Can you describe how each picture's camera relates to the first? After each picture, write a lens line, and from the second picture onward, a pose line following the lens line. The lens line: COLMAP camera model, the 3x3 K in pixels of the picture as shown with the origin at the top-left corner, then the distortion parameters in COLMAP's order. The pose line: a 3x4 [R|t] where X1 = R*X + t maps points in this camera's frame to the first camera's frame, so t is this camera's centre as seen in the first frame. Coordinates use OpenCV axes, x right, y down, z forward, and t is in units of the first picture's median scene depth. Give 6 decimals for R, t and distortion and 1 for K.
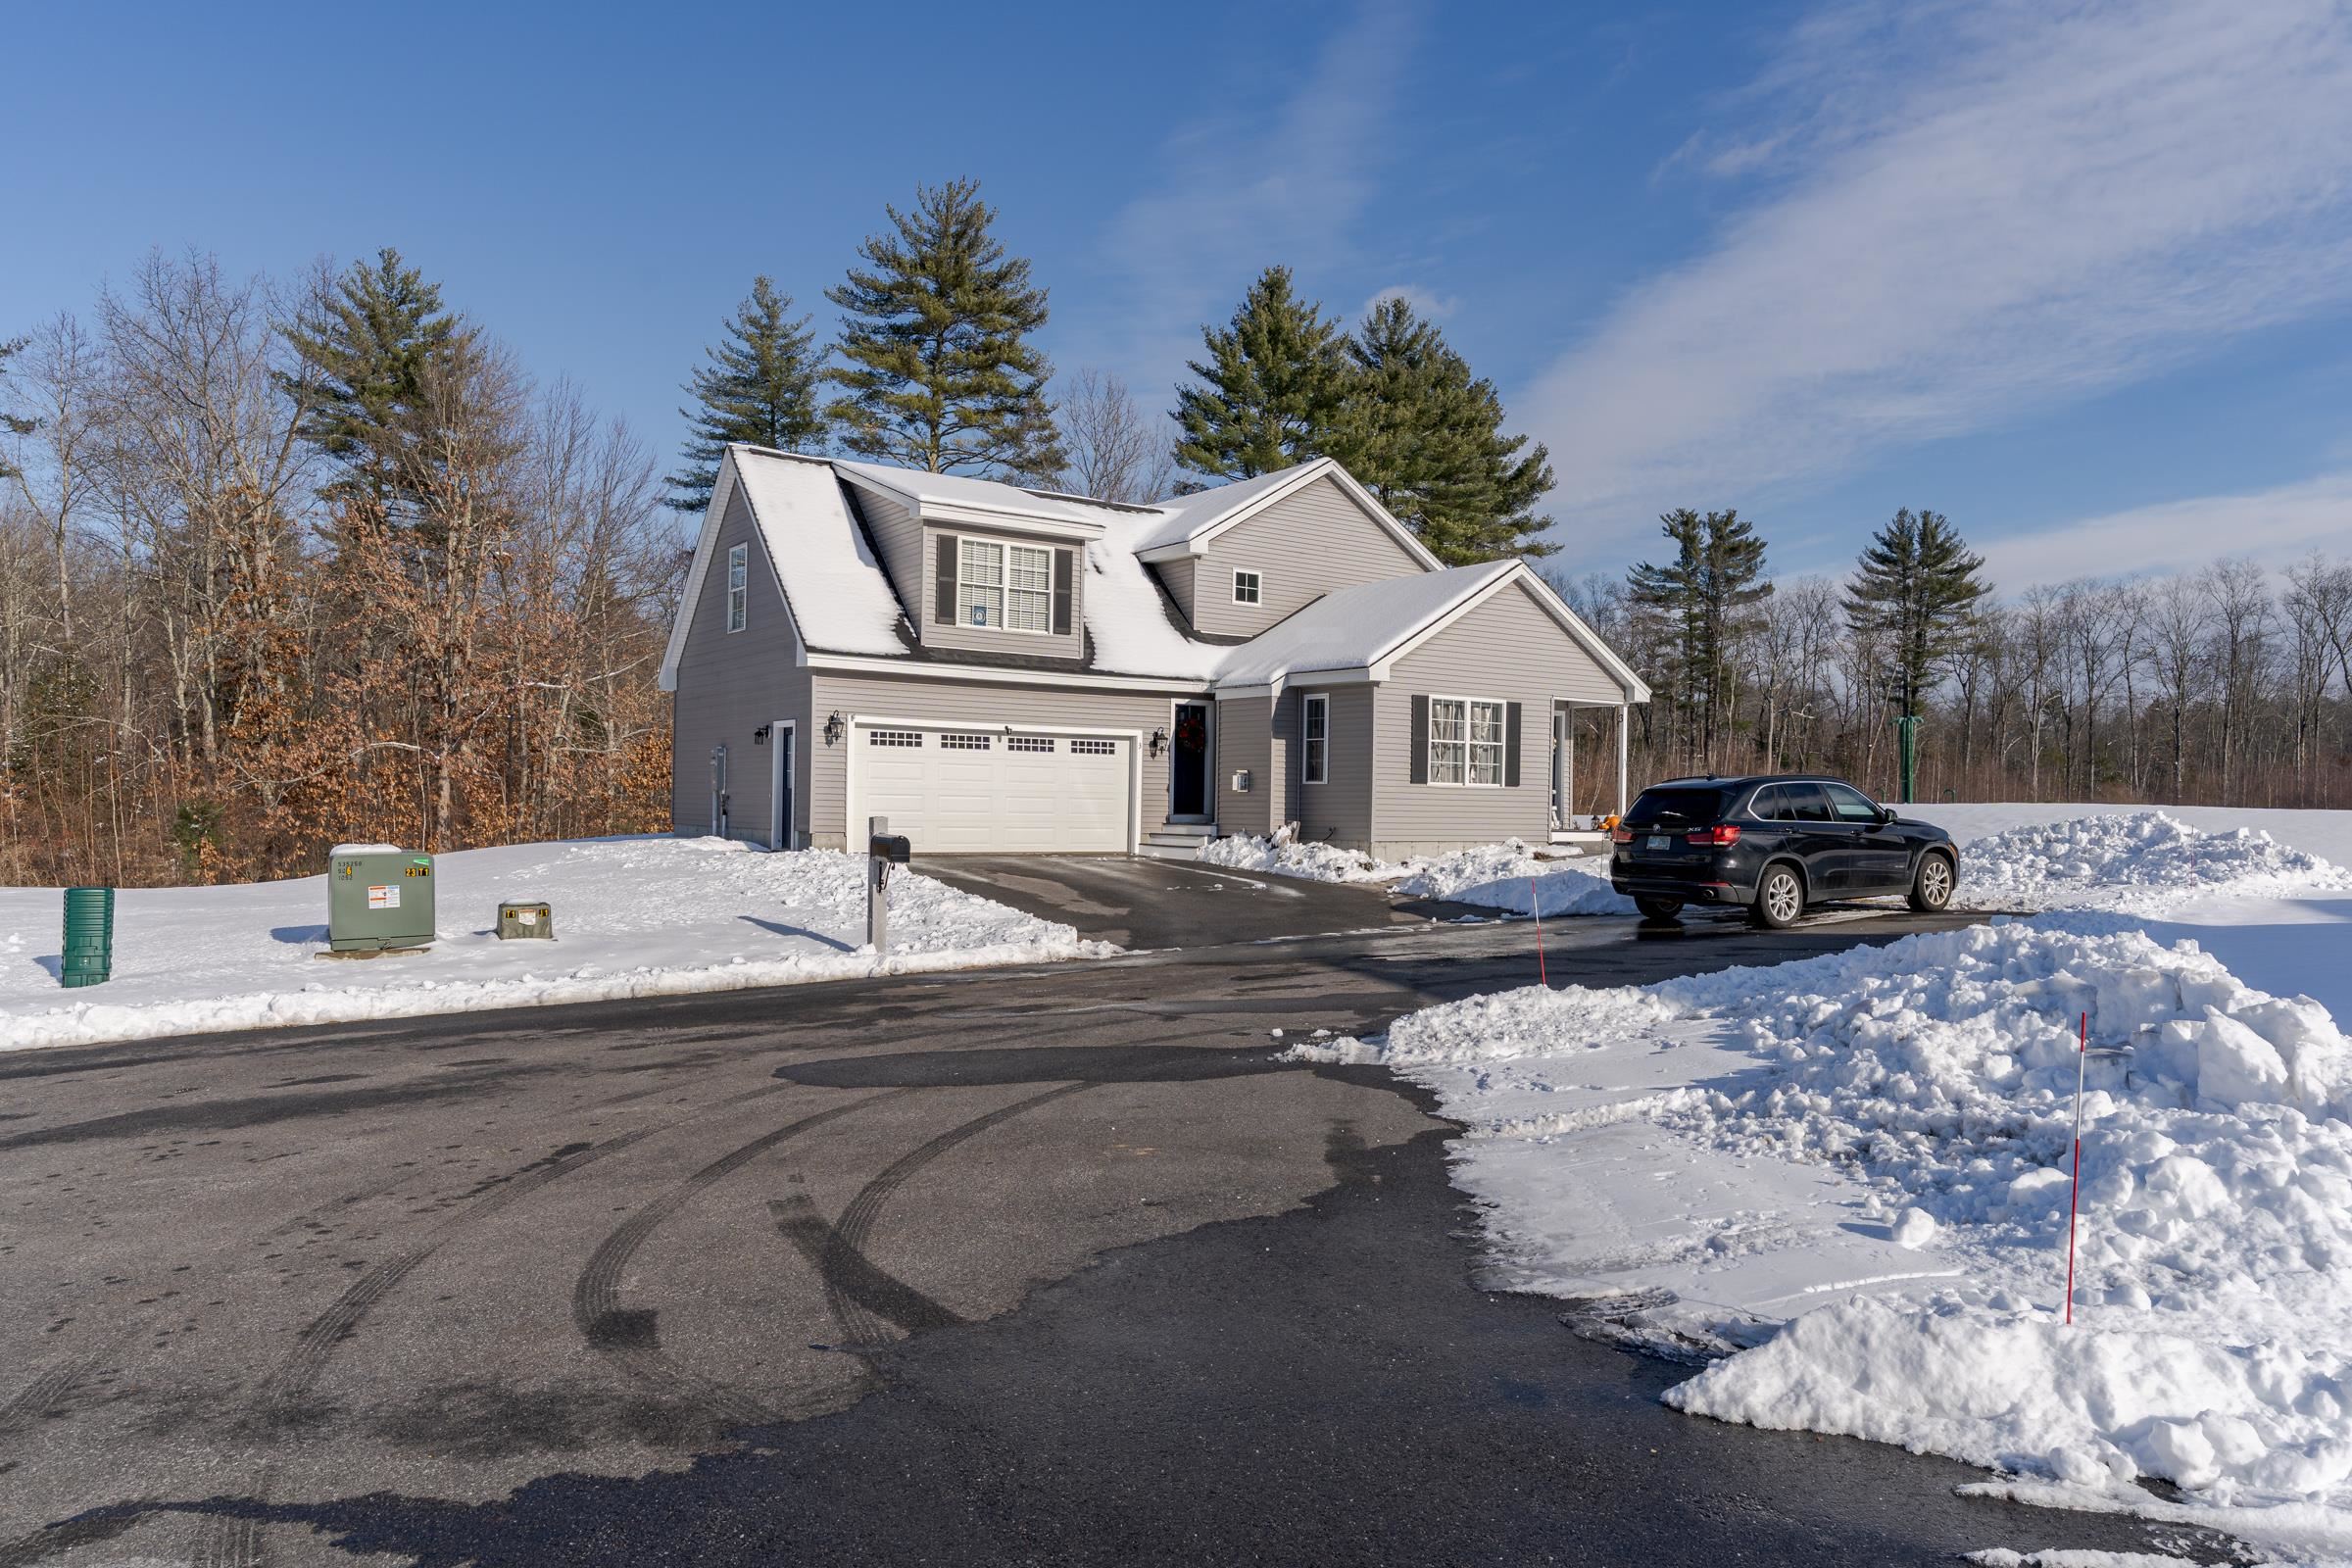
lens RADIAL K [[1552.4, 0, 1172.2], [0, 1552.4, 788.6], [0, 0, 1]] dist [-0.009568, -0.000326]
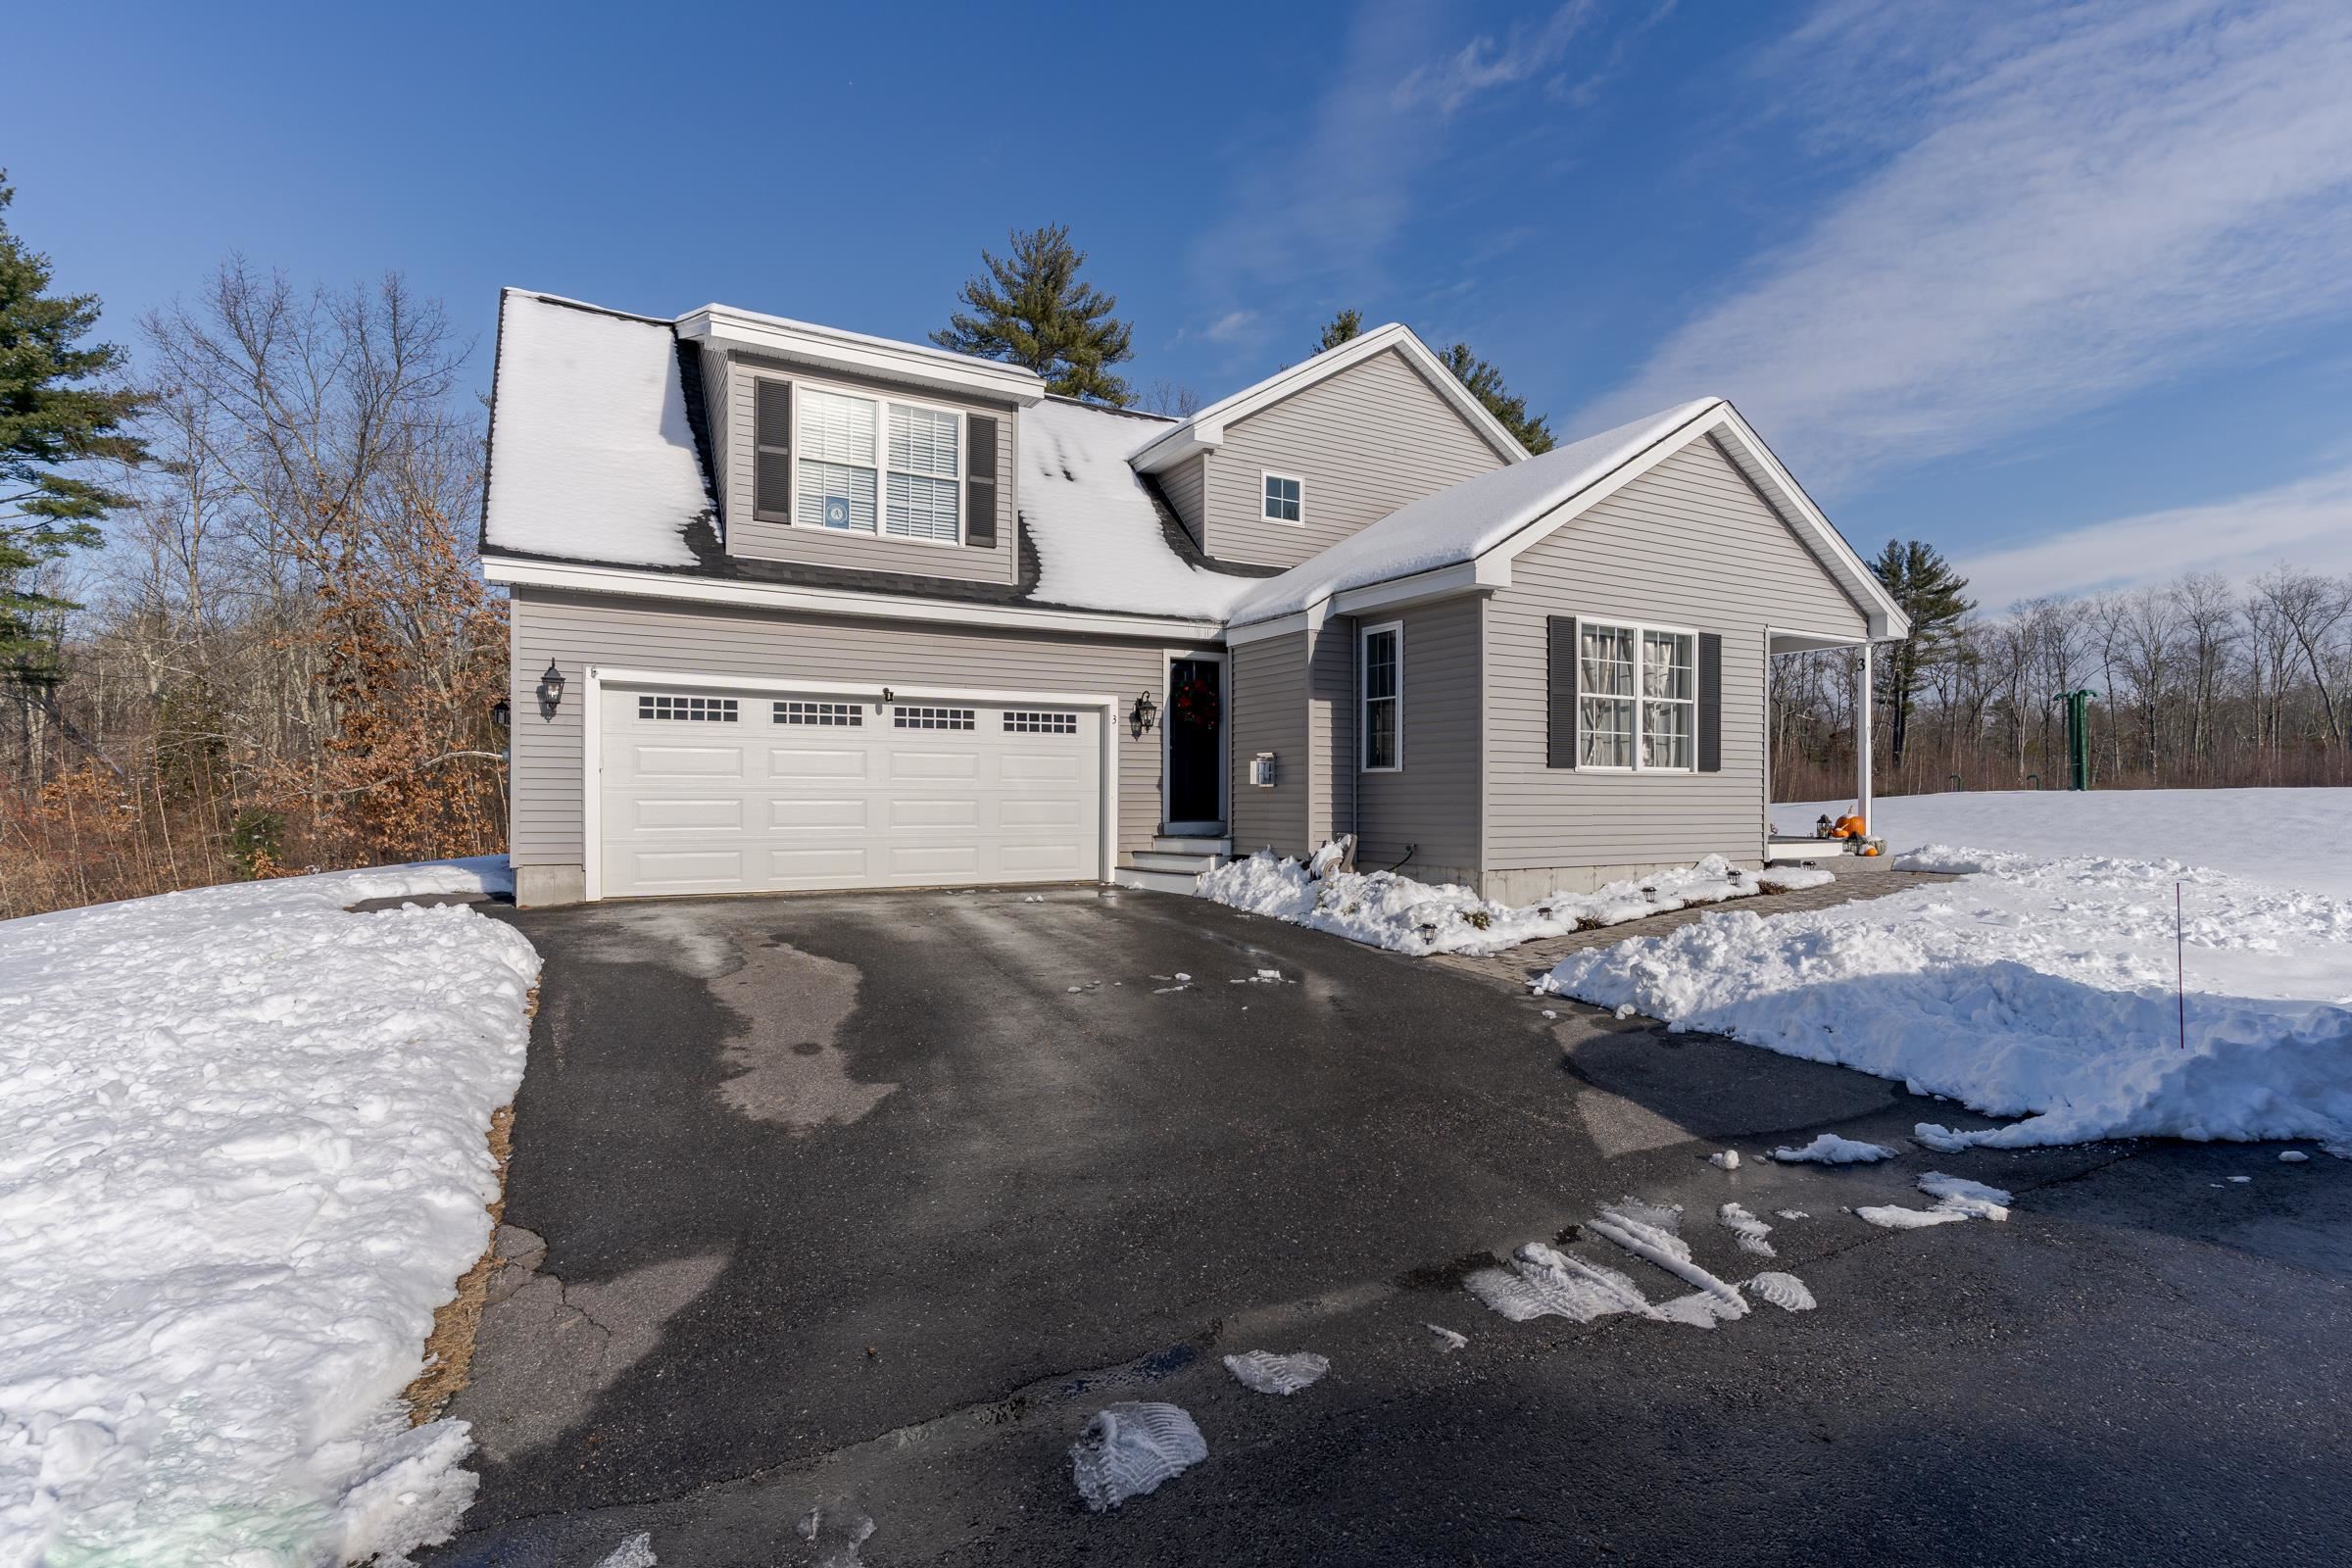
lens RADIAL K [[1153.2, 0, 1181.6], [0, 1153.2, 784.3], [0, 0, 1]] dist [0.001010, -0.000162]
pose [[0.995983, -0.014677, -0.088332, 0.052567], [0.014427, 0.999890, -0.003462, 0.002080], [0.088373, 0.002174, 0.996085, 0.529999]]
